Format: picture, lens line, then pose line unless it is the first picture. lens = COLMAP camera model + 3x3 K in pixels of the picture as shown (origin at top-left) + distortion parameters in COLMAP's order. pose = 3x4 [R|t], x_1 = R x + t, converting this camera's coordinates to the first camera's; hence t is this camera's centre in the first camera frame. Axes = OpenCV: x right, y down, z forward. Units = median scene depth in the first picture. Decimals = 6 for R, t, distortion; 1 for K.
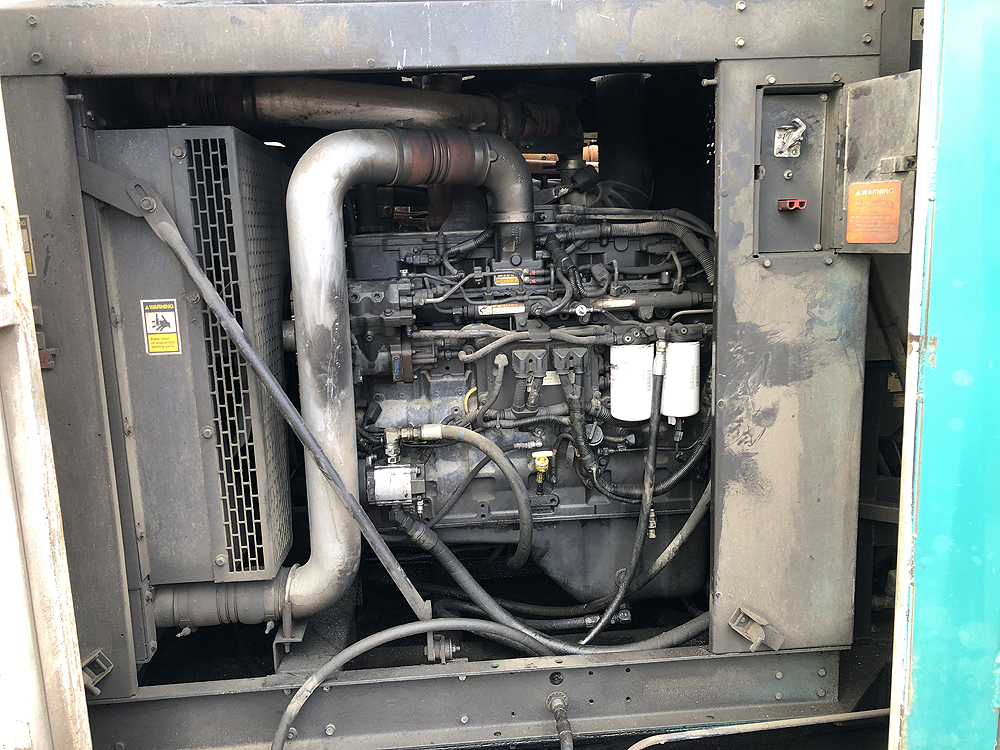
lens RADIAL K [[814.1, 0, 500.0], [0, 814.1, 375.0], [0, 0, 1]] dist [0.015751, -0.002947]
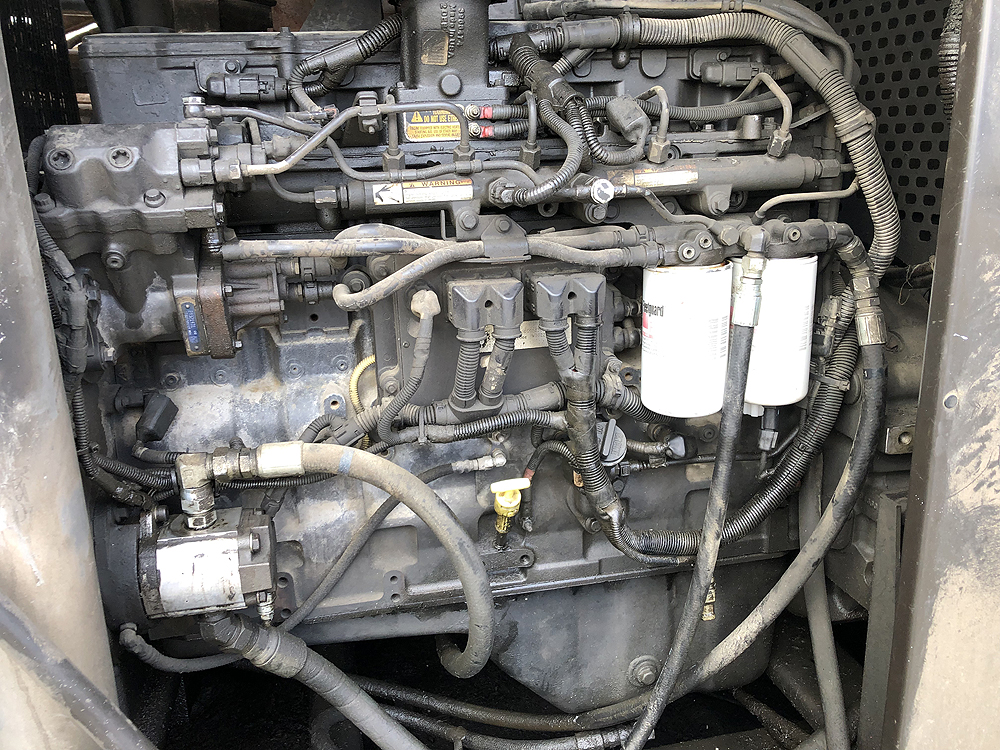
lens RADIAL K [[814.1, 0, 500.0], [0, 814.1, 375.0], [0, 0, 1]] dist [0.015751, -0.002947]
pose [[0.991789, -0.033011, 0.123548, -0.015117], [0.020122, 0.994357, 0.104156, -0.024784], [-0.126289, -0.100815, 0.986857, 0.521694]]
